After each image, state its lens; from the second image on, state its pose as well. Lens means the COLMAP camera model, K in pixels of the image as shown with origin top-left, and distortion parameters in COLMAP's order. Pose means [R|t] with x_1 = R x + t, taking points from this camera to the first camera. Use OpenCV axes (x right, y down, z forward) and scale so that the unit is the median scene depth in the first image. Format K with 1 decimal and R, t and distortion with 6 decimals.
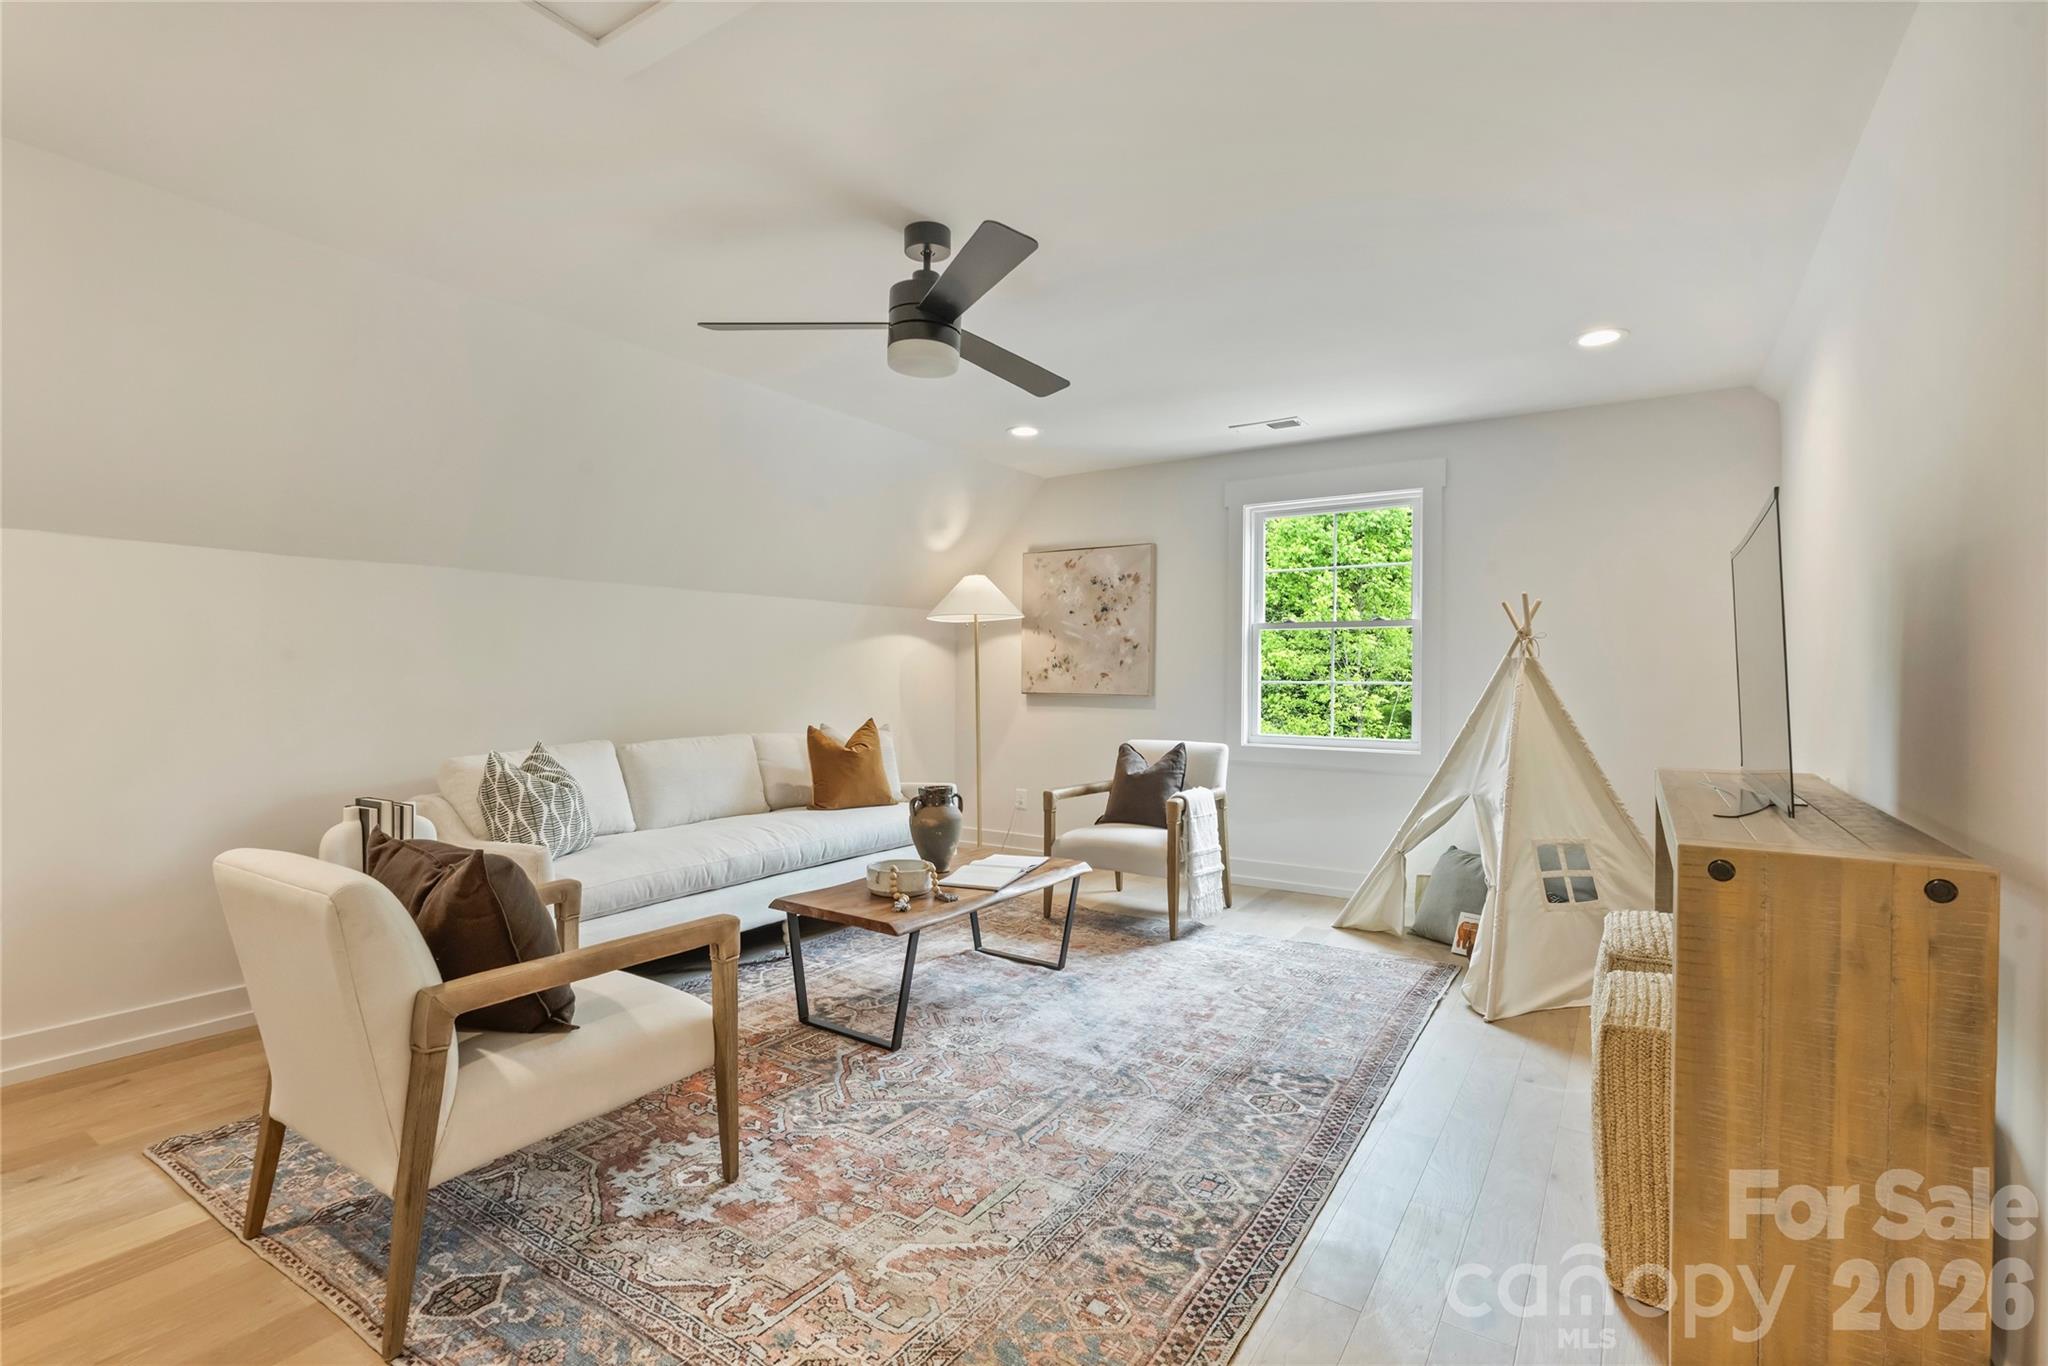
lens RADIAL K [[928.3, 0, 1024.0], [0, 928.3, 683.0], [0, 0, 1]] dist [0.015957, 0.000051]
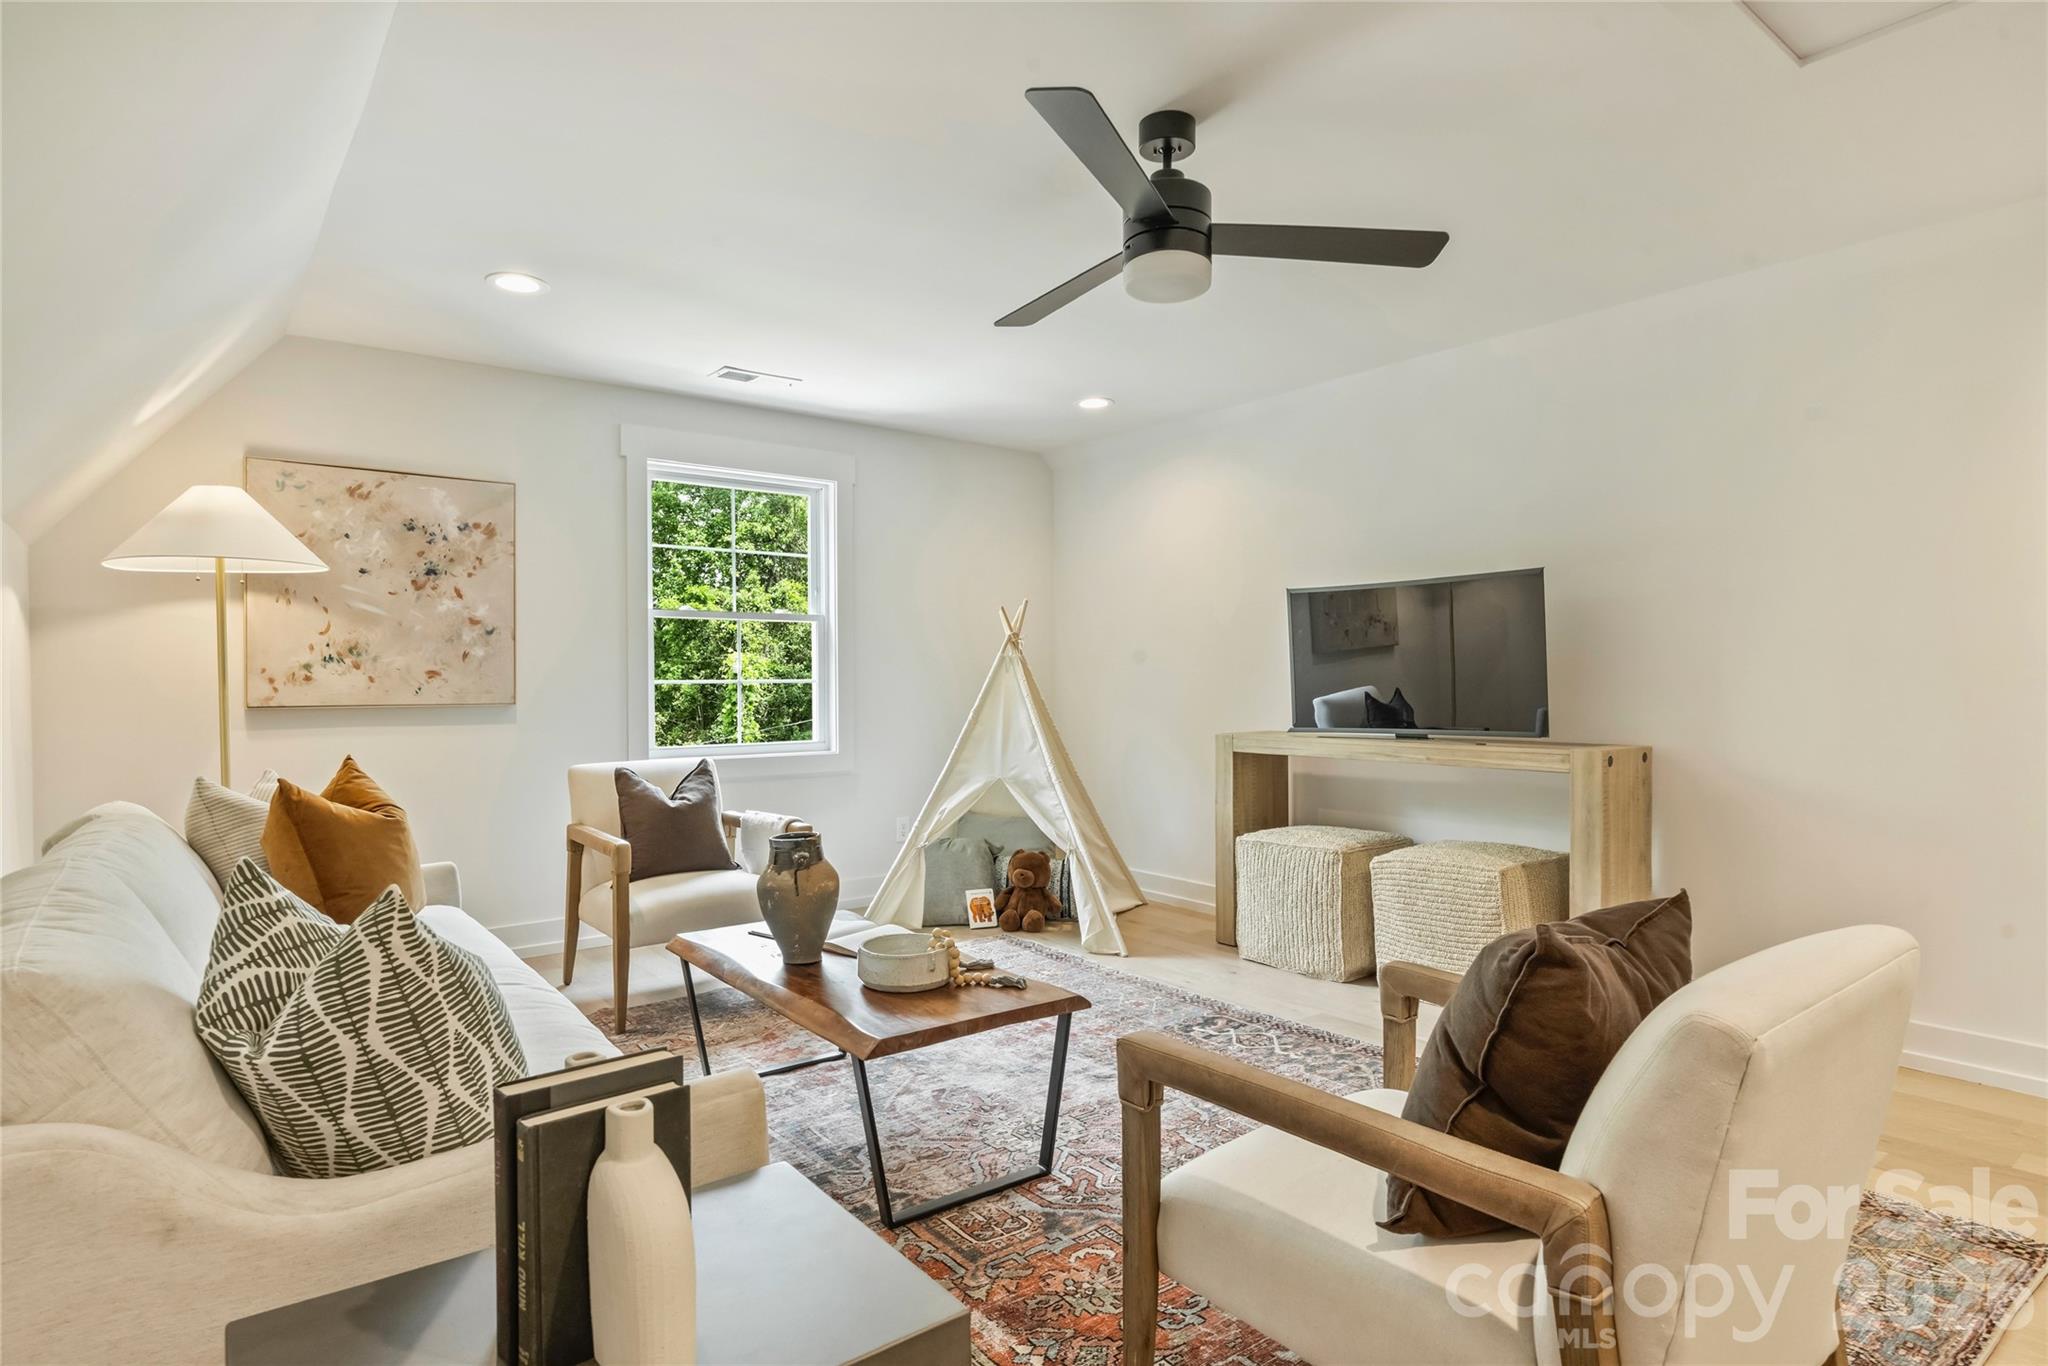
lens RADIAL K [[1065.8, 0, 1024.0], [0, 1065.8, 683.0], [0, 0, 1]] dist [-0.002537, -0.000321]
pose [[0.330746, -0.007417, 0.943691, -0.479437], [0.013891, 0.999899, 0.002990, 0.001037], [-0.943618, 0.012120, 0.330815, 0.372687]]
